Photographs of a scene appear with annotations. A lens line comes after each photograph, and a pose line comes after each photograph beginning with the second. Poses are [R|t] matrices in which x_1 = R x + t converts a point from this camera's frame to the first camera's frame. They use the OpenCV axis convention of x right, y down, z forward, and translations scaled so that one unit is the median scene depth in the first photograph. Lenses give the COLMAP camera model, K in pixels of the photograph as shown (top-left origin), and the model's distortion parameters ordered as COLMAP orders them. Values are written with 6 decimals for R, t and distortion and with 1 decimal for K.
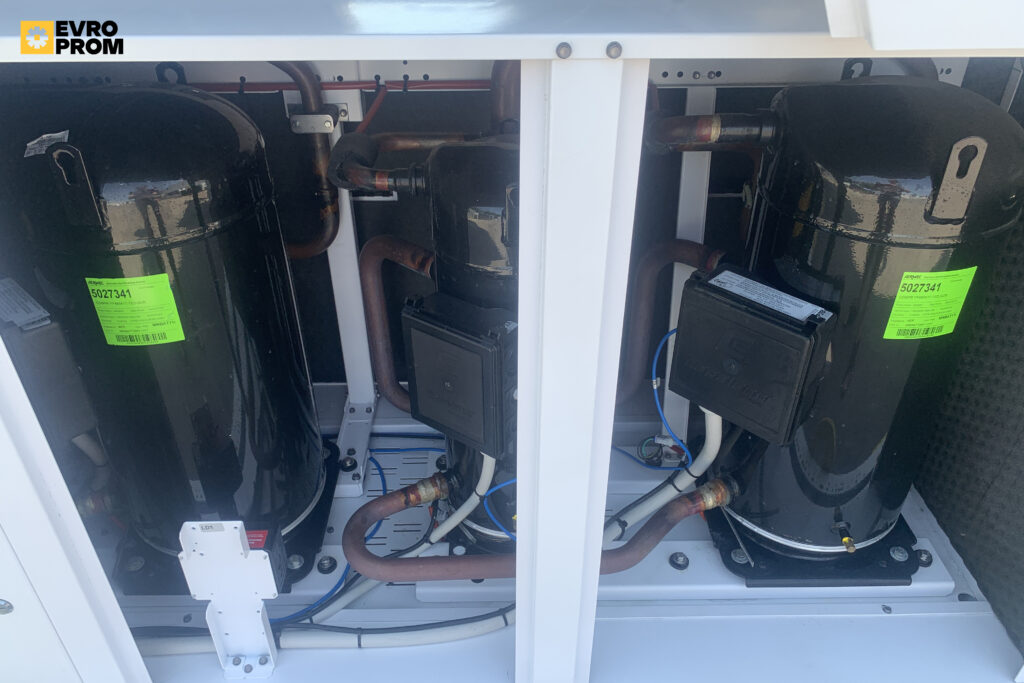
lens RADIAL K [[793.8, 0, 511.1], [0, 793.8, 341.8], [0, 0, 1]] dist [-0.000410, 0.005985]
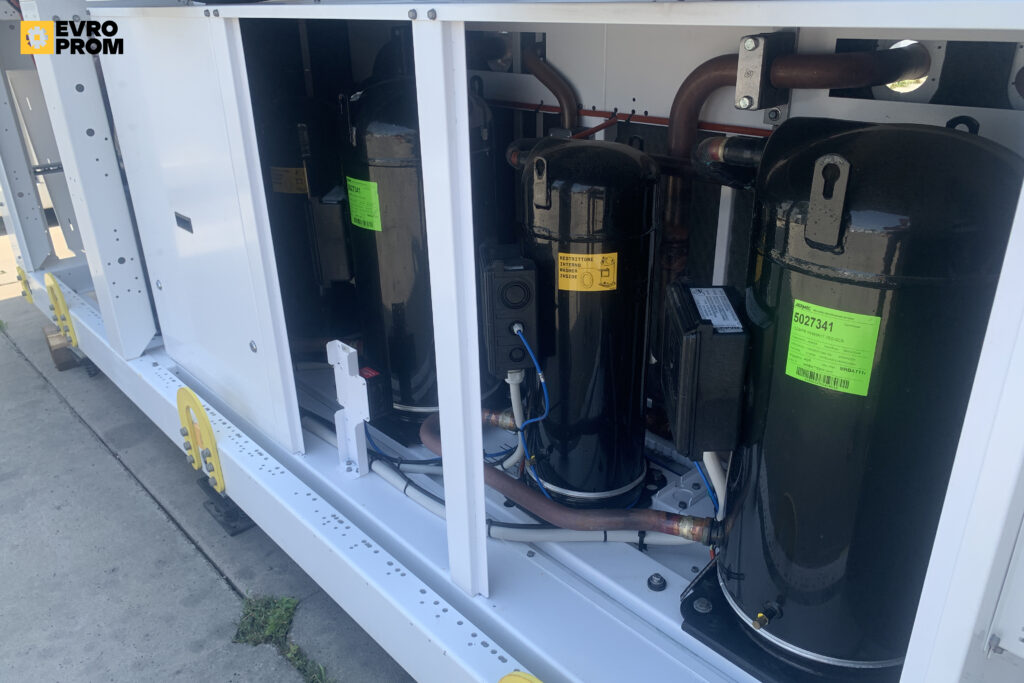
lens RADIAL K [[793.8, 0, 507.4], [0, 793.8, 341.6], [0, 0, 1]] dist [-0.000410, 0.005985]
pose [[0.656530, 0.292052, -0.695467, 0.916266], [-0.402178, 0.915549, 0.004811, 0.091005], [0.638139, 0.276543, 0.718542, 0.101040]]
